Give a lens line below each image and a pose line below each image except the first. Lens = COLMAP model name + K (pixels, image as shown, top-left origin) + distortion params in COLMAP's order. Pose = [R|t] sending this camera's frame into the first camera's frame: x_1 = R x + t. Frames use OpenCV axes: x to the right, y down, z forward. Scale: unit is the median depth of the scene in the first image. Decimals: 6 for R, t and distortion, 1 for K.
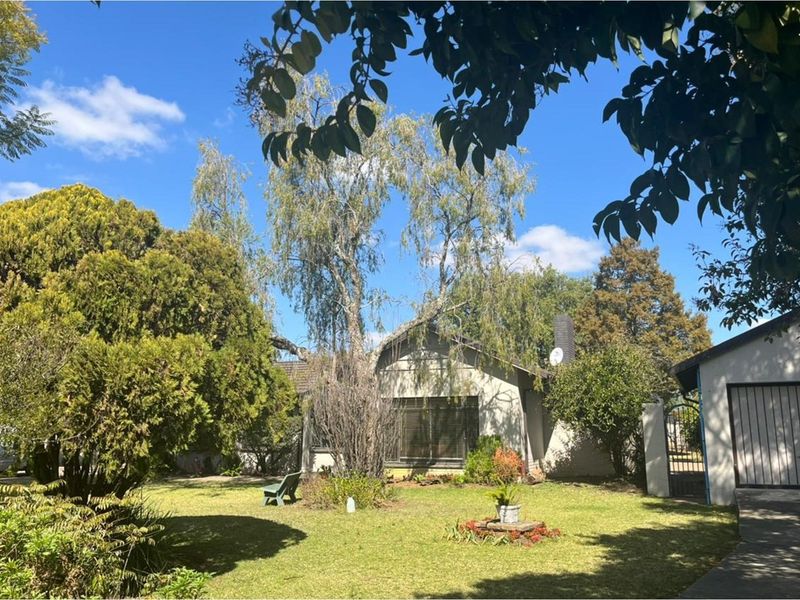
lens RADIAL K [[679.3, 0, 399.3], [0, 679.3, 299.0], [0, 0, 1]] dist [0.029827, -0.009009]
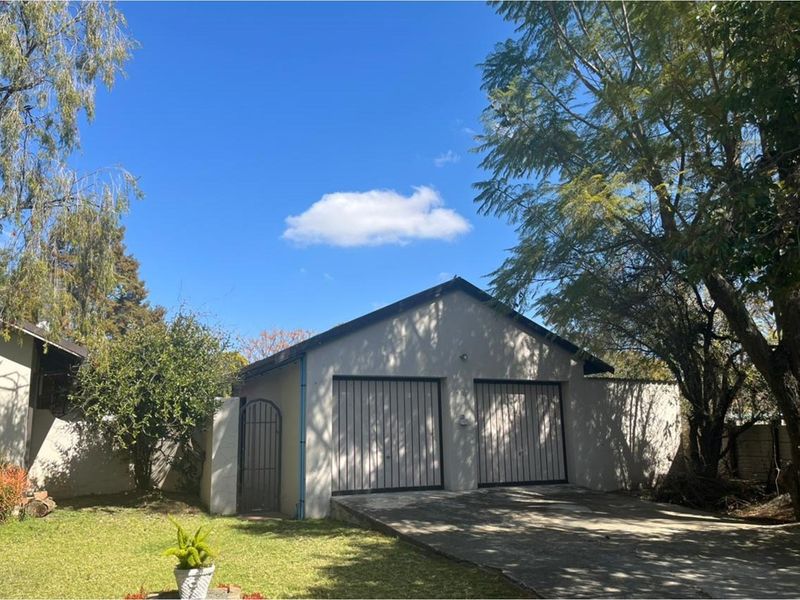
lens RADIAL K [[679.3, 0, 401.1], [0, 679.3, 302.1], [0, 0, 1]] dist [0.029827, -0.009009]
pose [[0.645033, 0.133890, 0.752334, -0.127603], [-0.133301, 0.989150, -0.061746, 0.074828], [-0.752438, -0.060459, 0.655882, 0.380446]]
